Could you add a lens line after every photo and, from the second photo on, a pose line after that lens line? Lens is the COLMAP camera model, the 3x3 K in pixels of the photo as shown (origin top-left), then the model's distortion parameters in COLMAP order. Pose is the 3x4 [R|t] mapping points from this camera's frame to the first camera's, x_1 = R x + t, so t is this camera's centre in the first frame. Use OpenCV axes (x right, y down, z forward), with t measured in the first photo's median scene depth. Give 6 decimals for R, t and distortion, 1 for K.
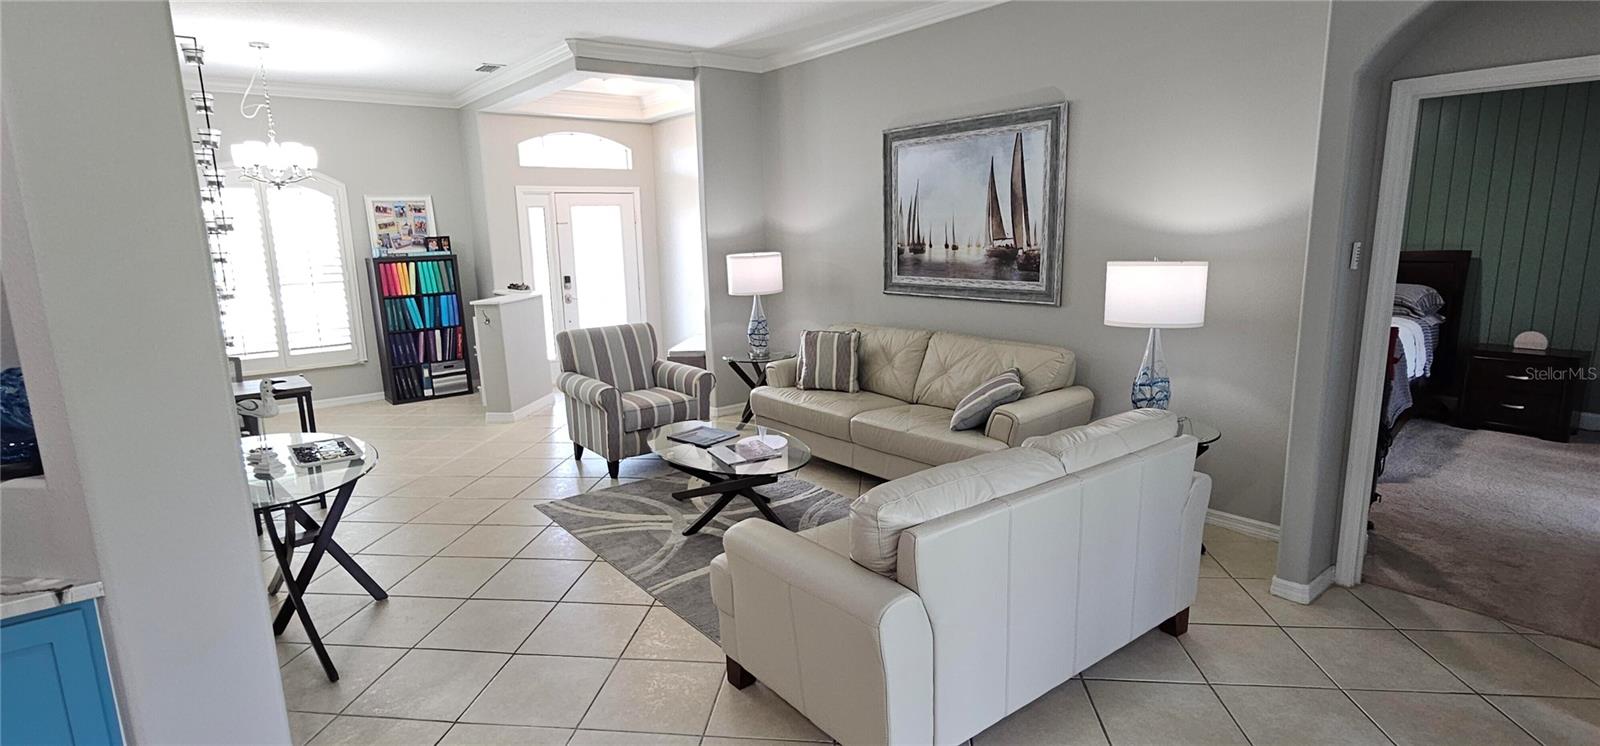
lens RADIAL K [[775.5, 0, 788.9], [0, 775.5, 372.8], [0, 0, 1]] dist [-0.001060, -0.000417]
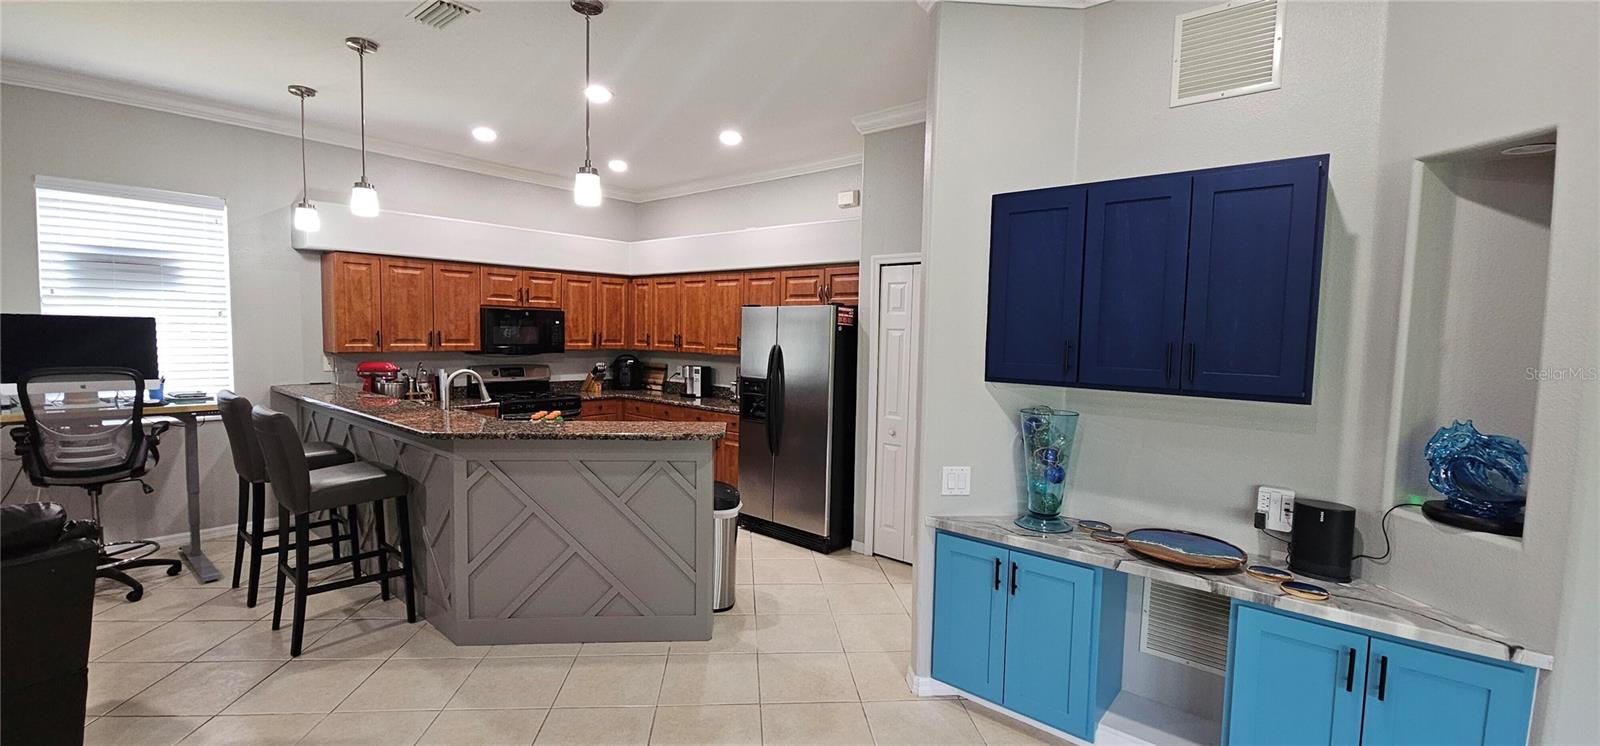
lens RADIAL K [[652.4, 0, 791.9], [0, 652.4, 374.2], [0, 0, 1]] dist [-0.002959, -0.000773]
pose [[0.195037, 0.097832, -0.975904, -0.073327], [-0.200194, 0.978036, 0.058037, 0.014514], [0.960147, 0.184051, 0.210339, -0.051652]]
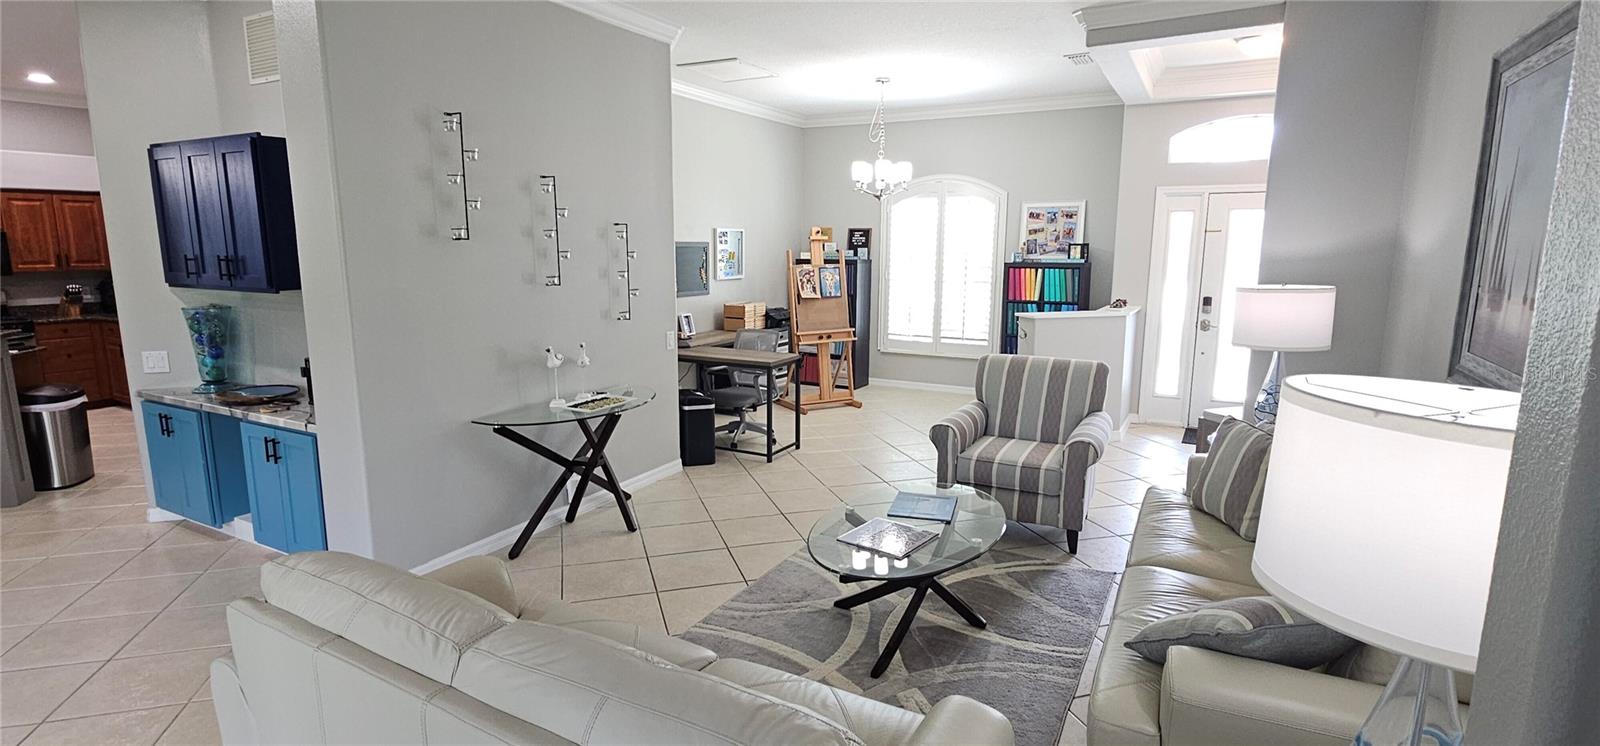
lens RADIAL K [[775.5, 0, 788.9], [0, 775.5, 372.8], [0, 0, 1]] dist [-0.001060, -0.000417]
pose [[0.393465, 0.178358, -0.901872, 0.303690], [-0.179988, 0.976961, 0.114683, -0.067622], [0.901549, 0.117203, 0.416502, 0.309474]]
